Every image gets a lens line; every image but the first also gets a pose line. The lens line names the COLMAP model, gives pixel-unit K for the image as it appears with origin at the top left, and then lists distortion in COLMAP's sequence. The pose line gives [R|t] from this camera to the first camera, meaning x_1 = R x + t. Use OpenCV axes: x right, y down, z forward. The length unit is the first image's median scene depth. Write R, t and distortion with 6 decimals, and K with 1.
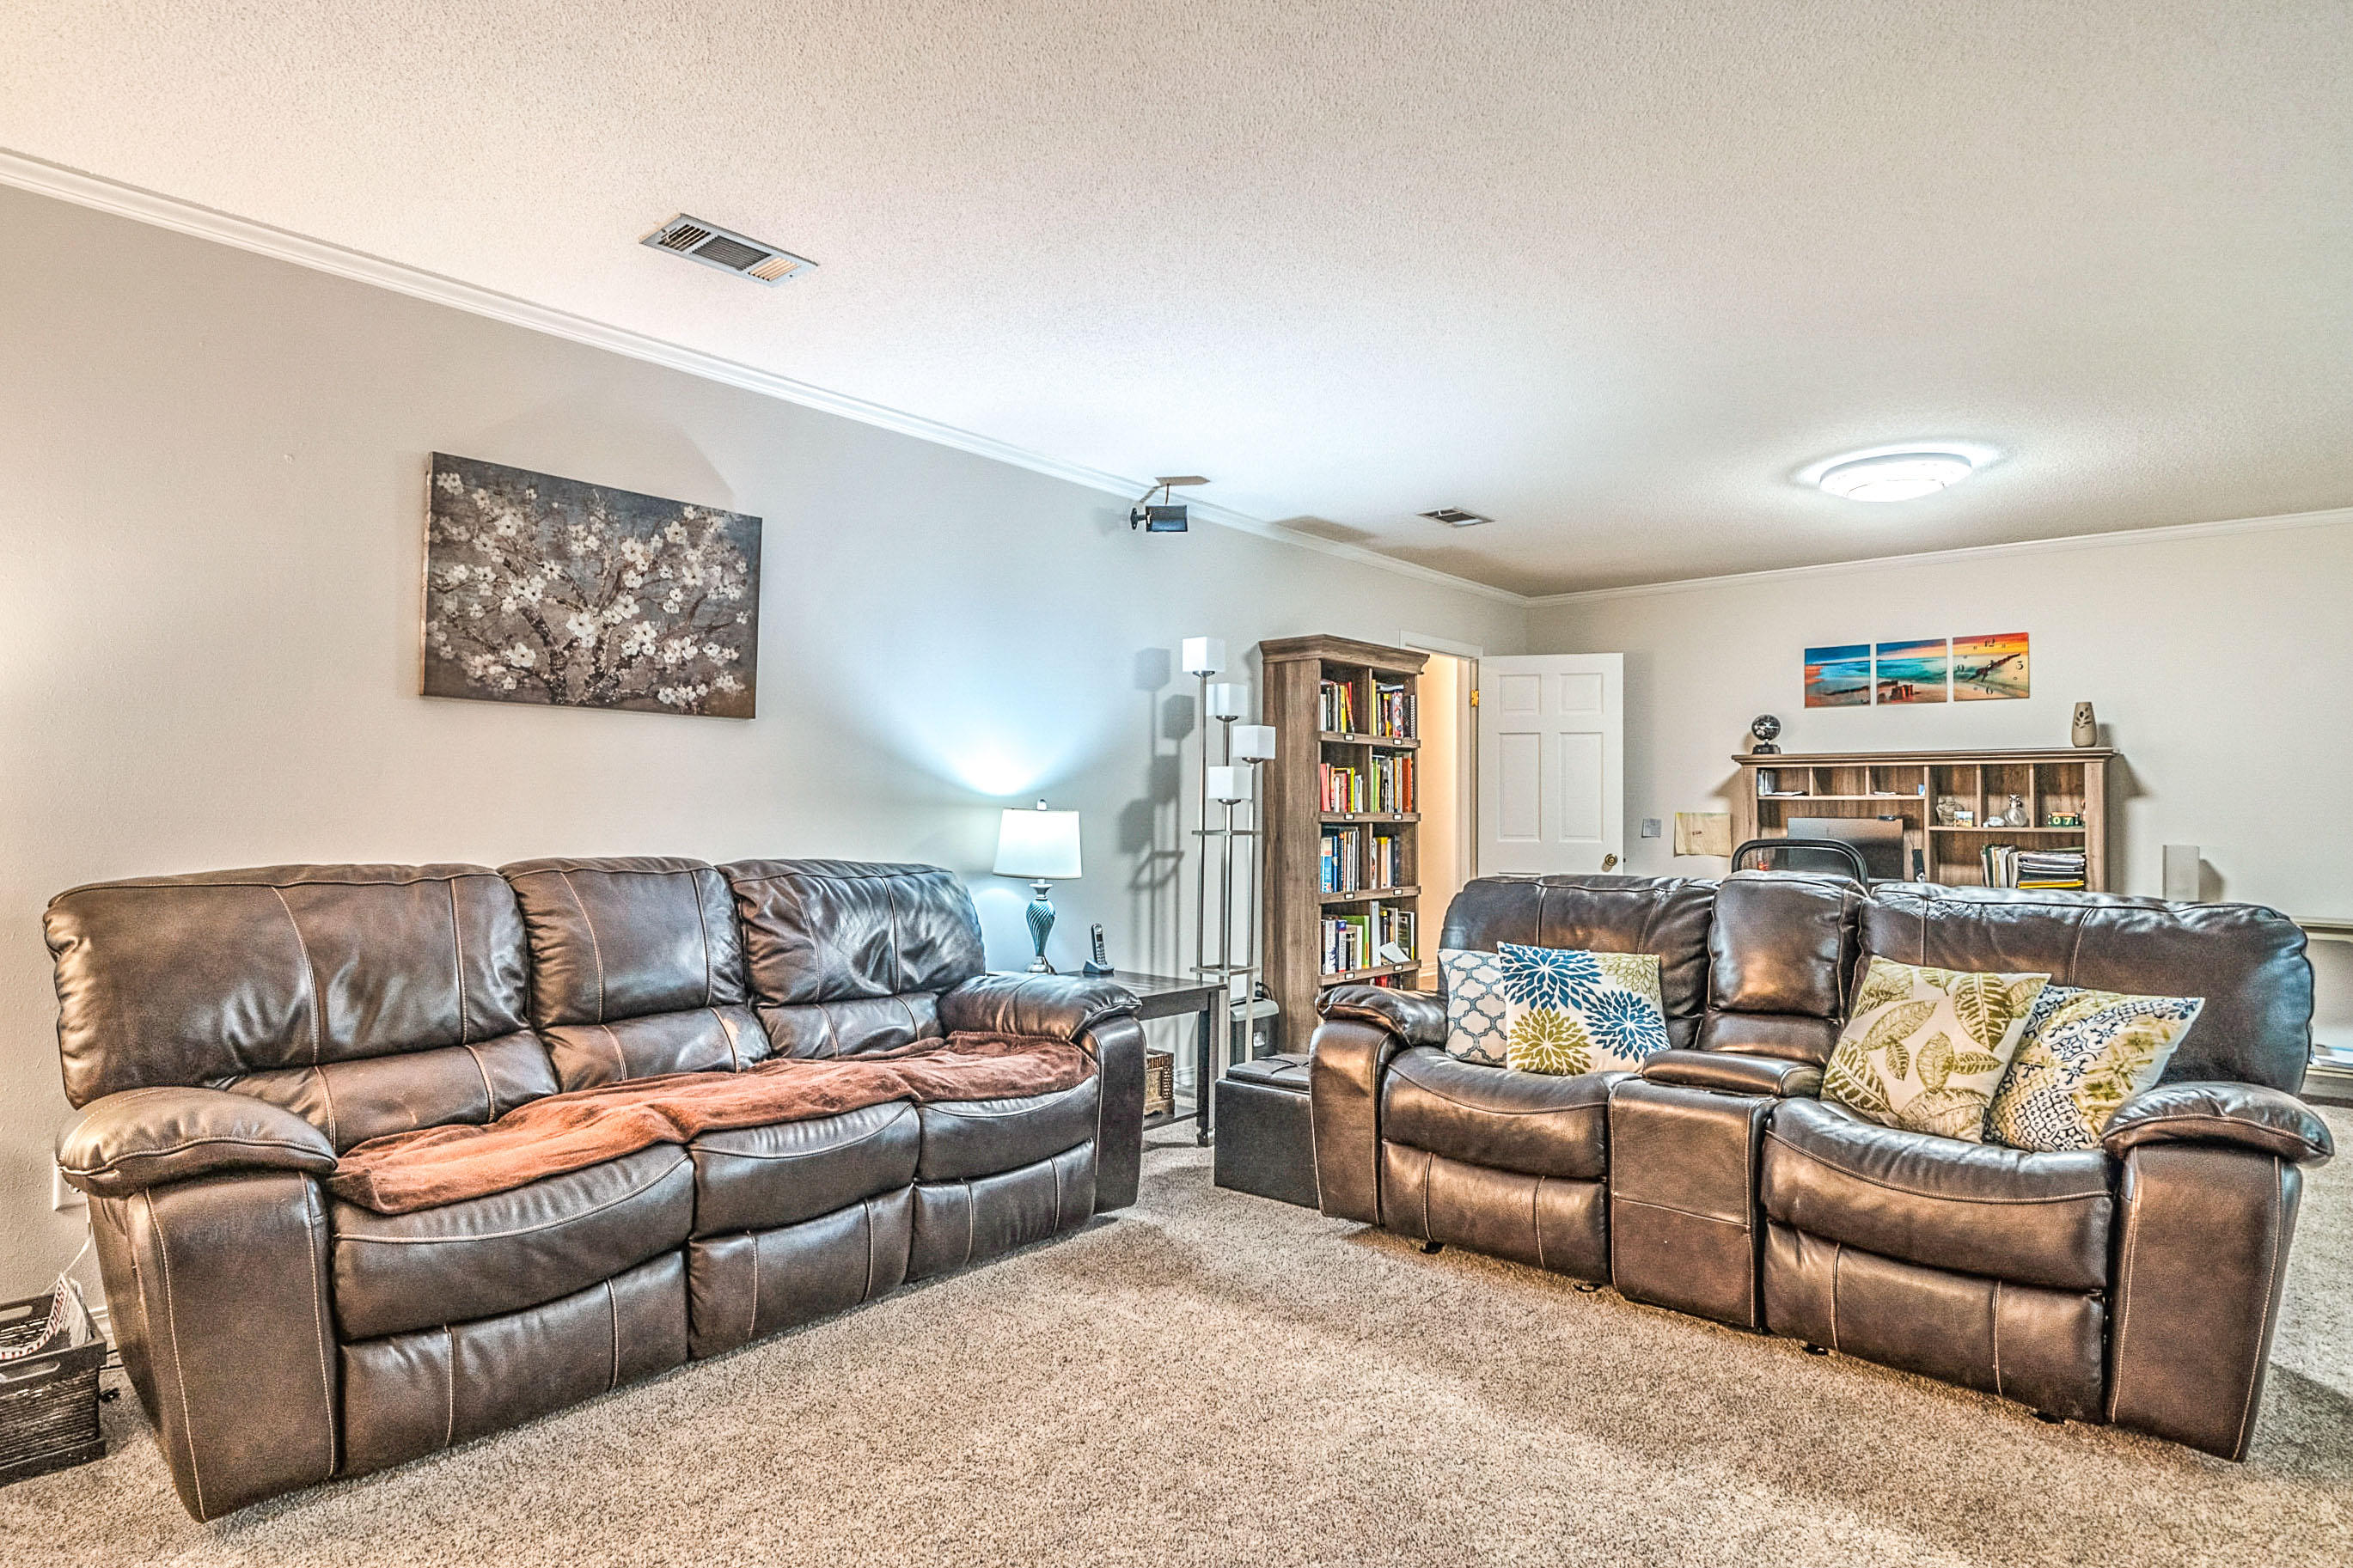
lens RADIAL K [[1262.2, 0, 1176.9], [0, 1262.2, 790.9], [0, 0, 1]] dist [-0.002269, -0.000877]
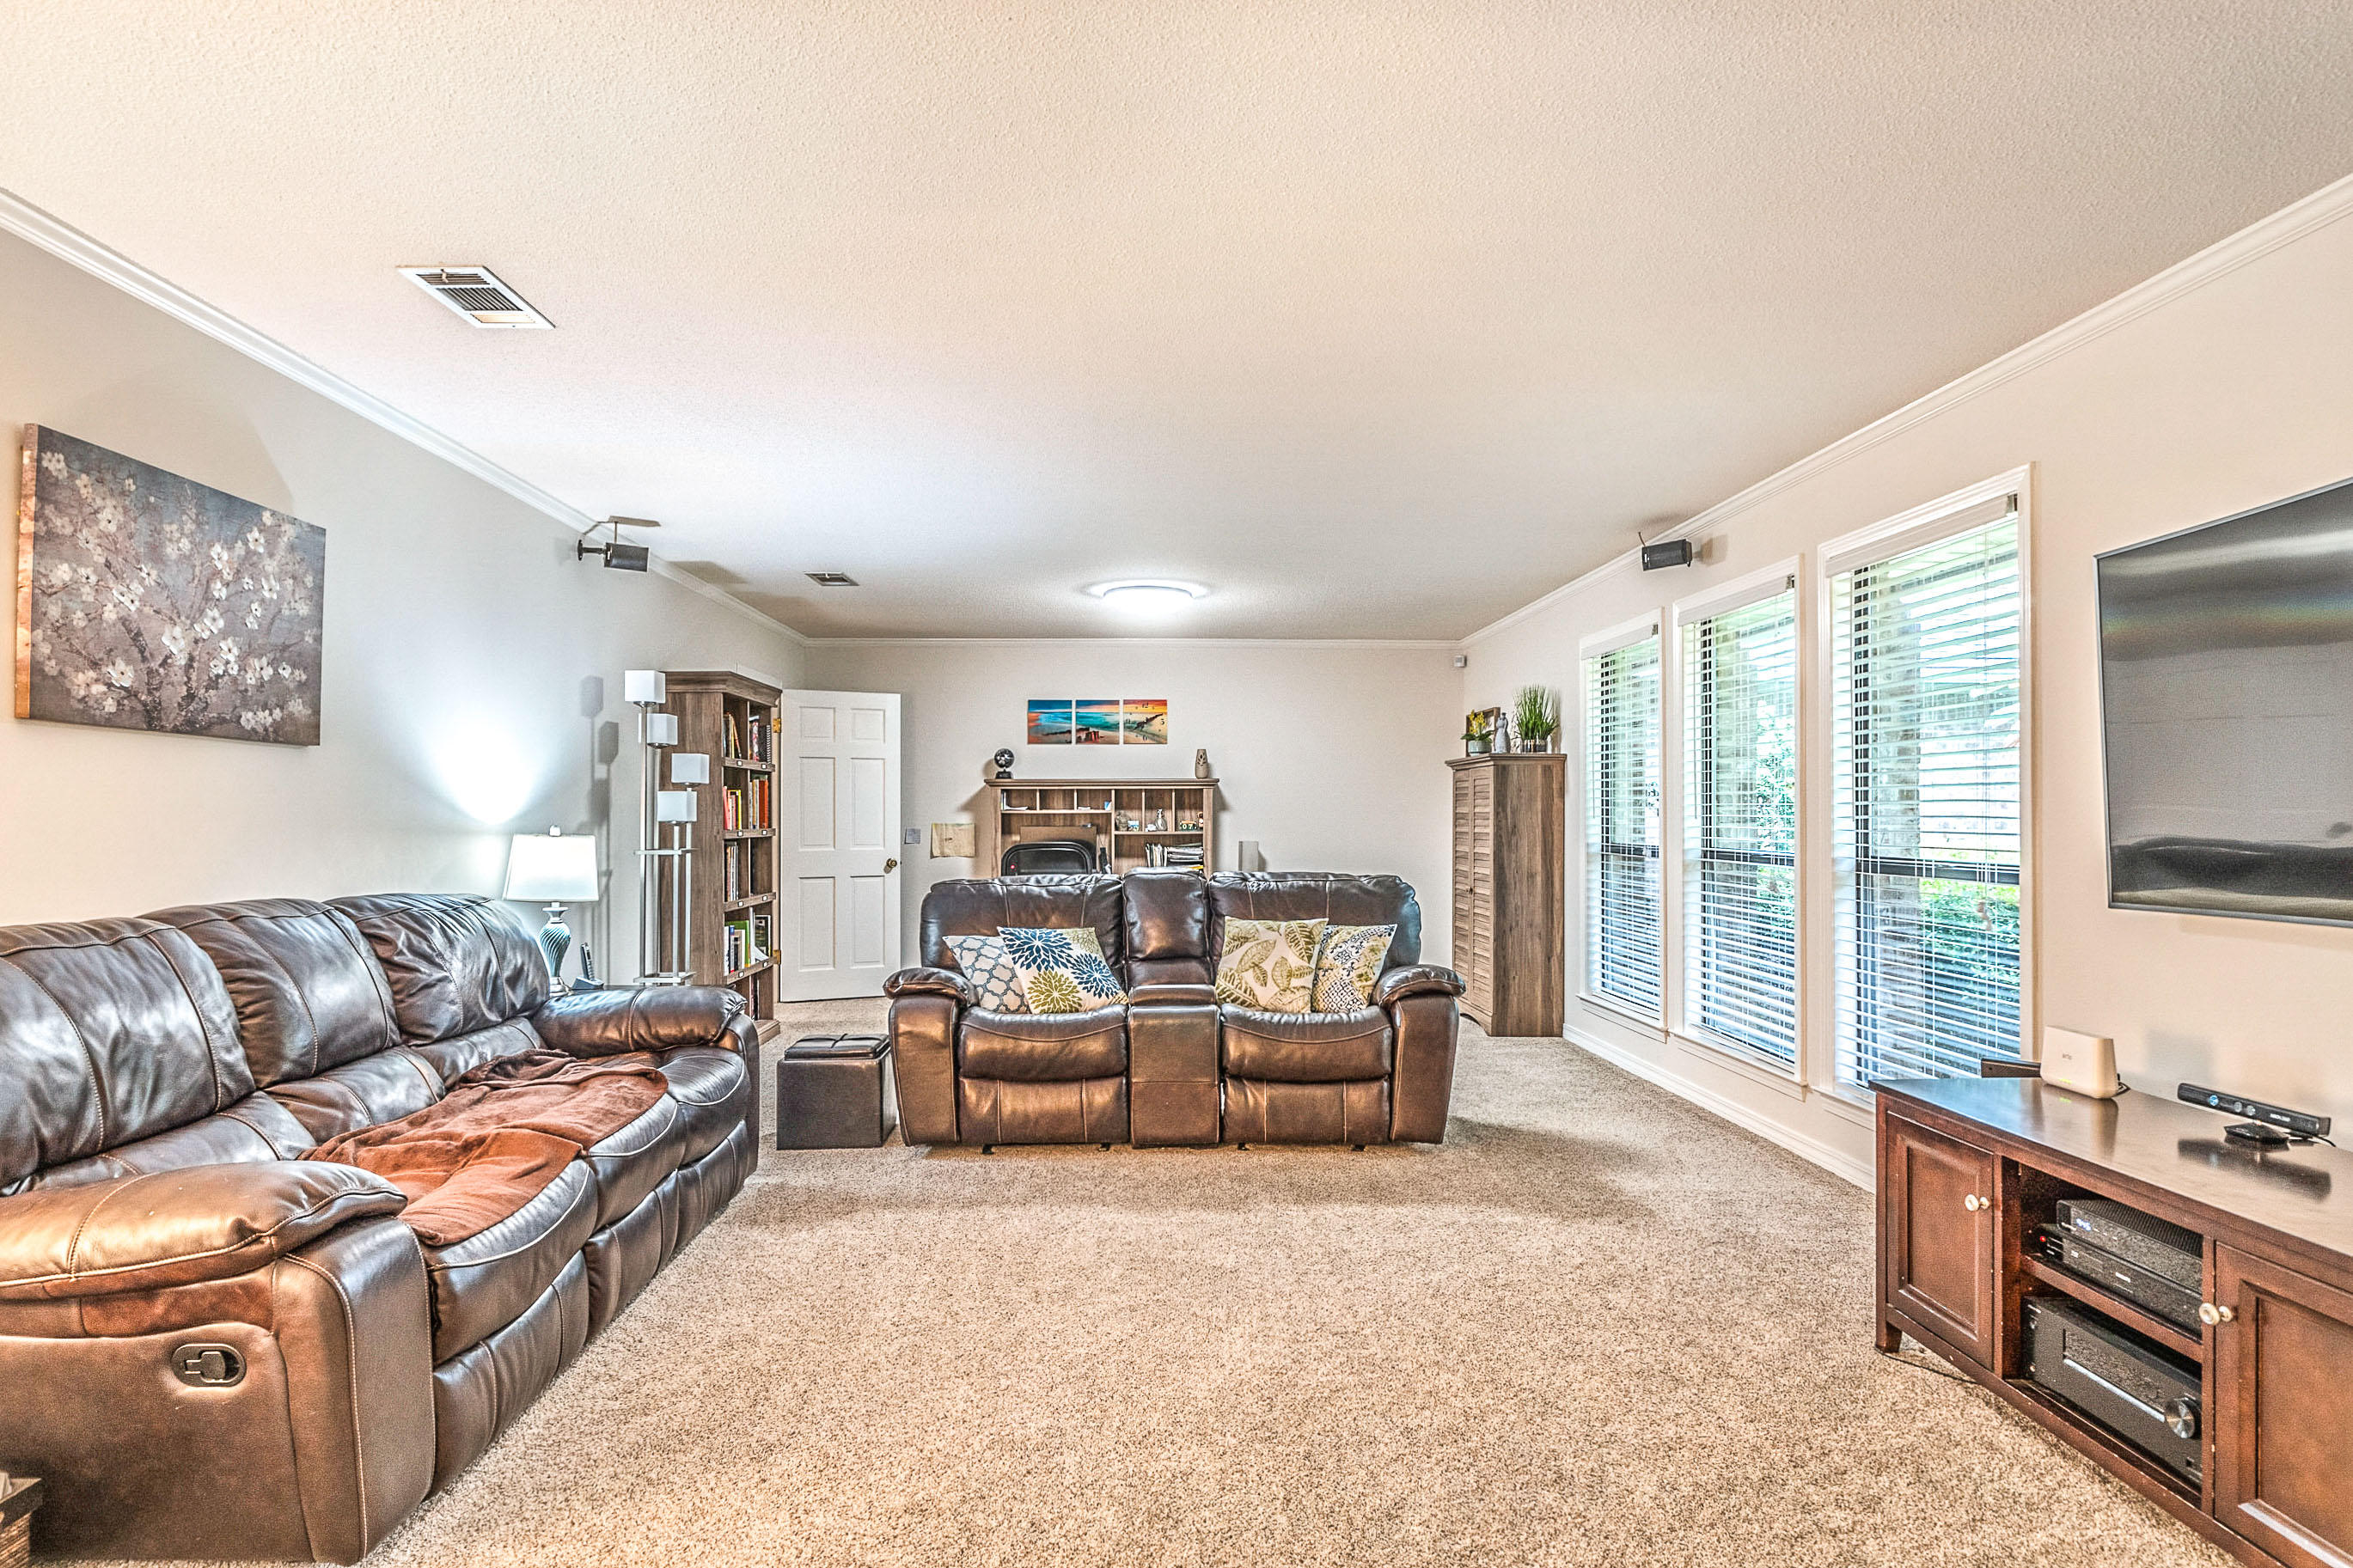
lens RADIAL K [[1224.0, 0, 1172.8], [0, 1224.0, 836.8], [0, 0, 1]] dist [-0.002651, -0.001969]
pose [[0.725521, -0.021823, 0.687854, -0.544438], [-0.002714, 0.999399, 0.034570, -0.025240], [-0.688194, -0.026948, 0.725026, -0.091056]]
